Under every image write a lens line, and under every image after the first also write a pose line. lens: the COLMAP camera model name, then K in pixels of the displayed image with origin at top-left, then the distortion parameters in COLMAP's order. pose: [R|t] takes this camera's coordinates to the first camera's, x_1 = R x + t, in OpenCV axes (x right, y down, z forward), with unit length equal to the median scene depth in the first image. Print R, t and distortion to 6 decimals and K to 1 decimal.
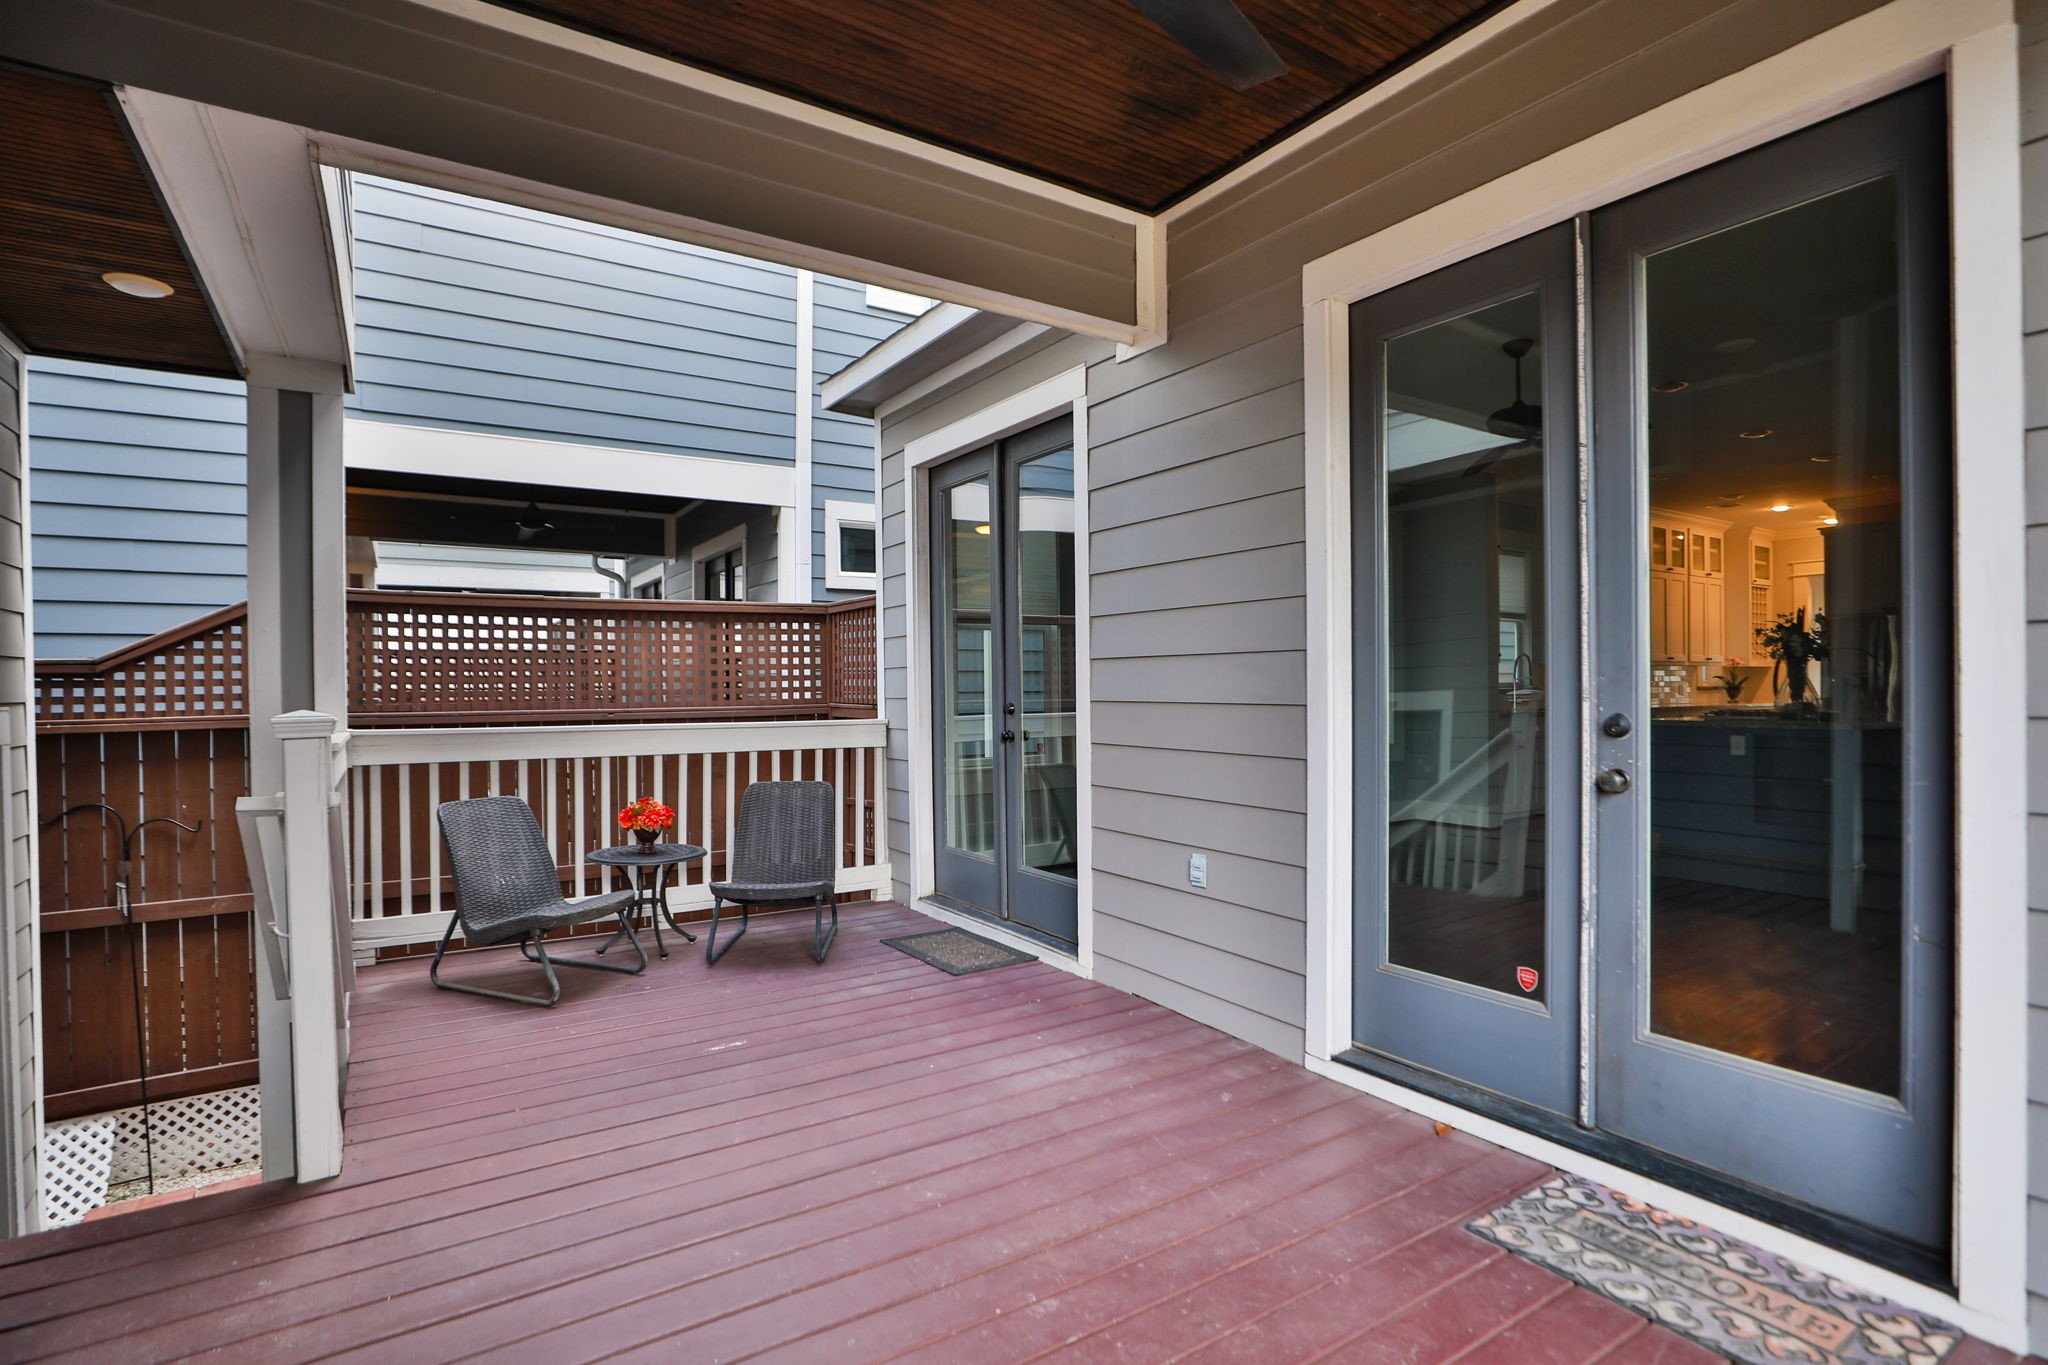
lens RADIAL K [[943.1, 0, 1019.6], [0, 943.1, 692.3], [0, 0, 1]] dist [-0.065301, 0.021032]
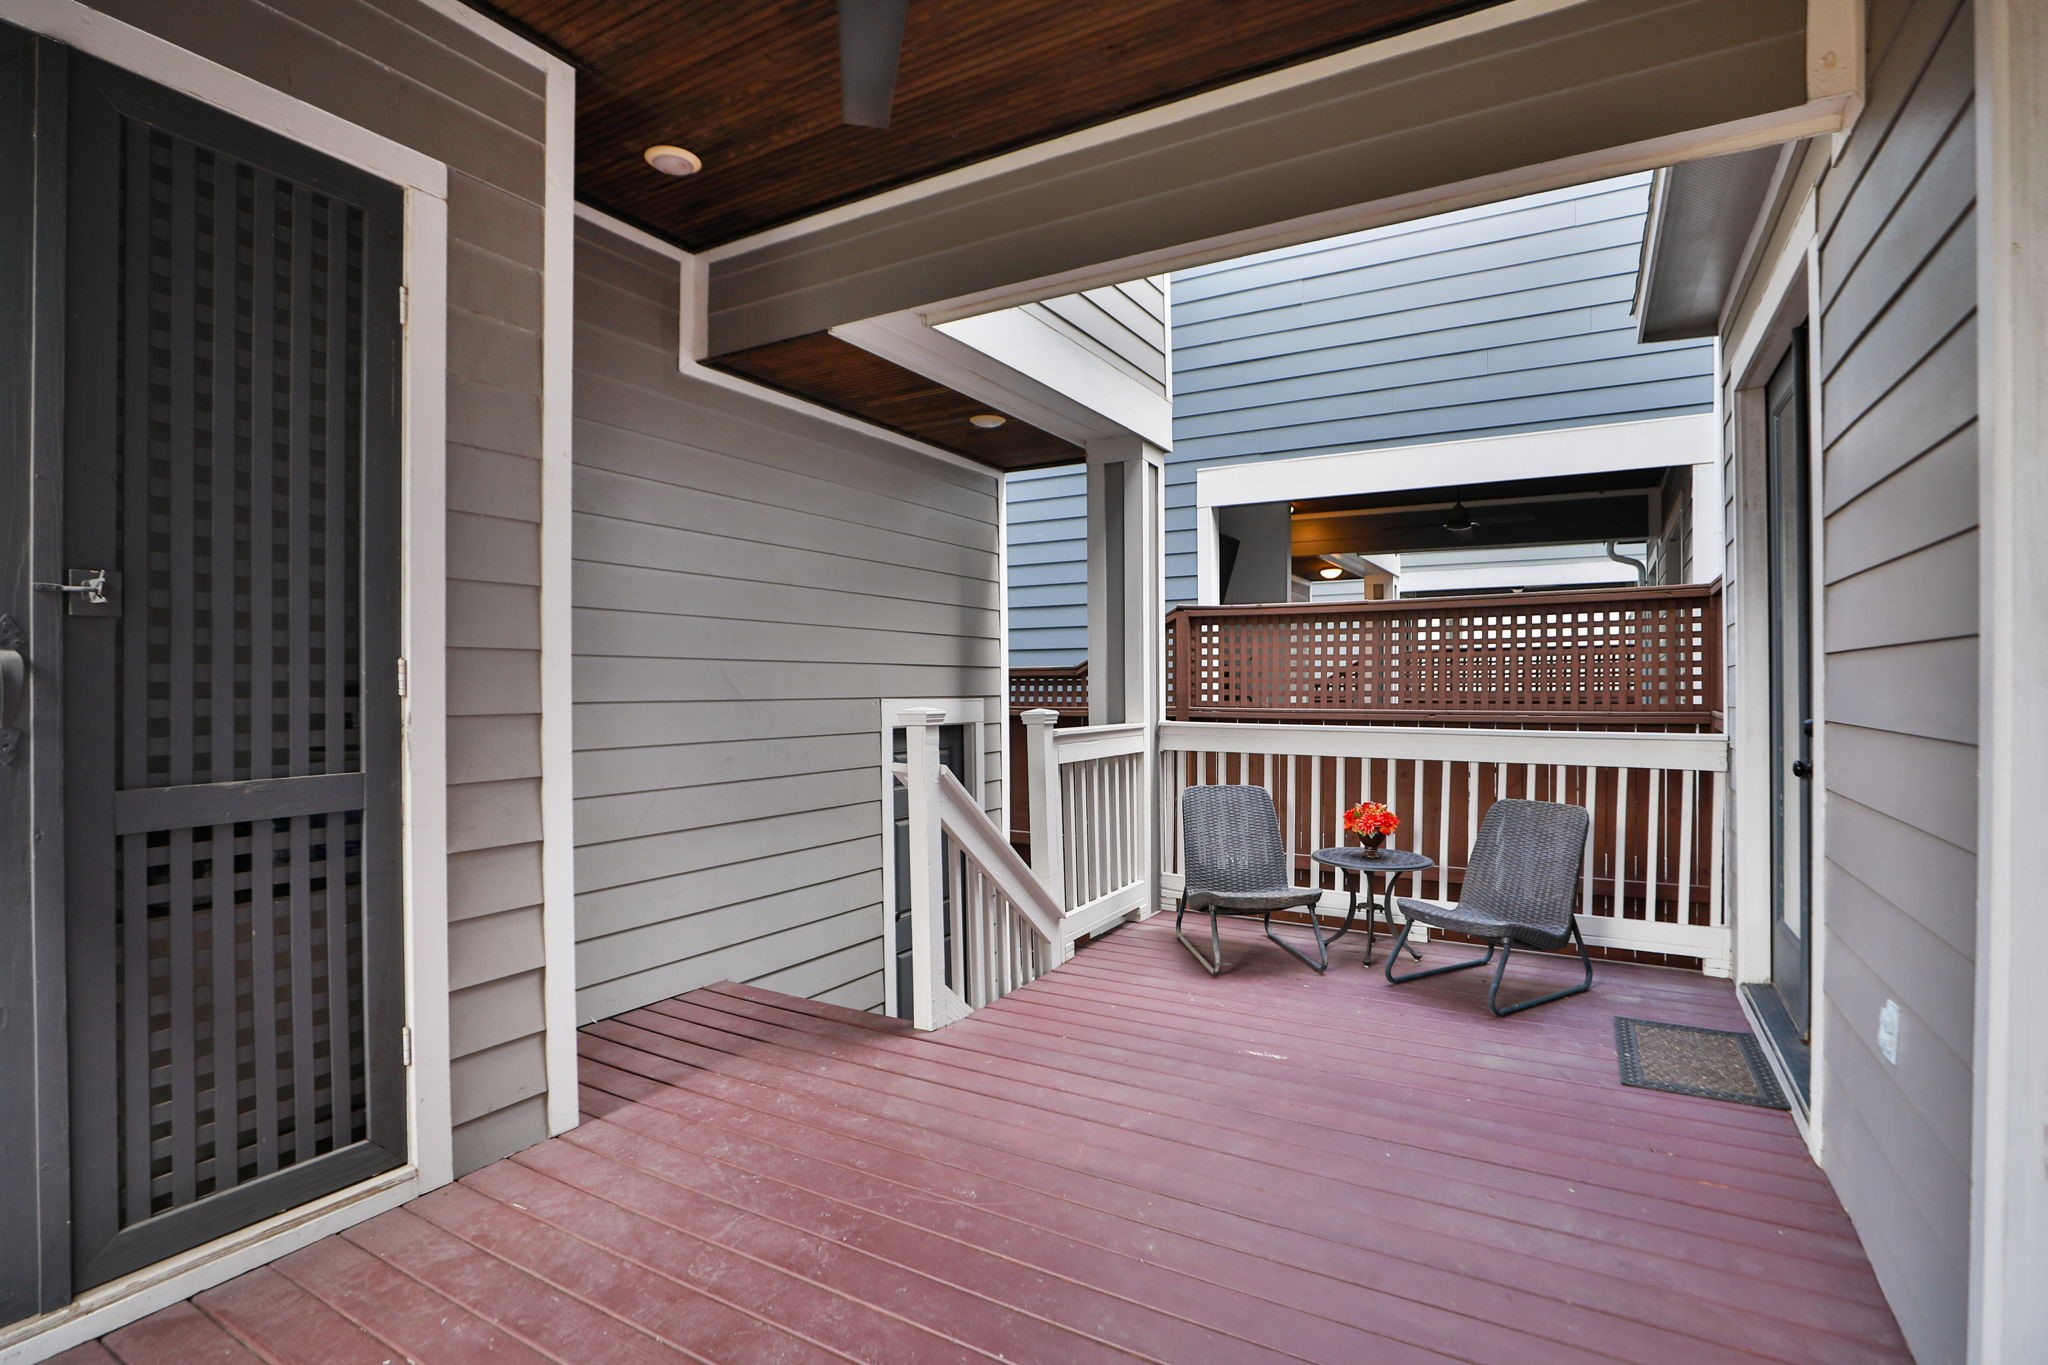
lens RADIAL K [[939.8, 0, 1013.5], [0, 939.8, 683.0], [0, 0, 1]] dist [-0.028082, 0.000261]
pose [[0.479084, 0.003483, -0.877762, 0.329567], [-0.010332, 0.999945, -0.001672, -0.007198], [0.877708, 0.009870, 0.479094, 0.222107]]
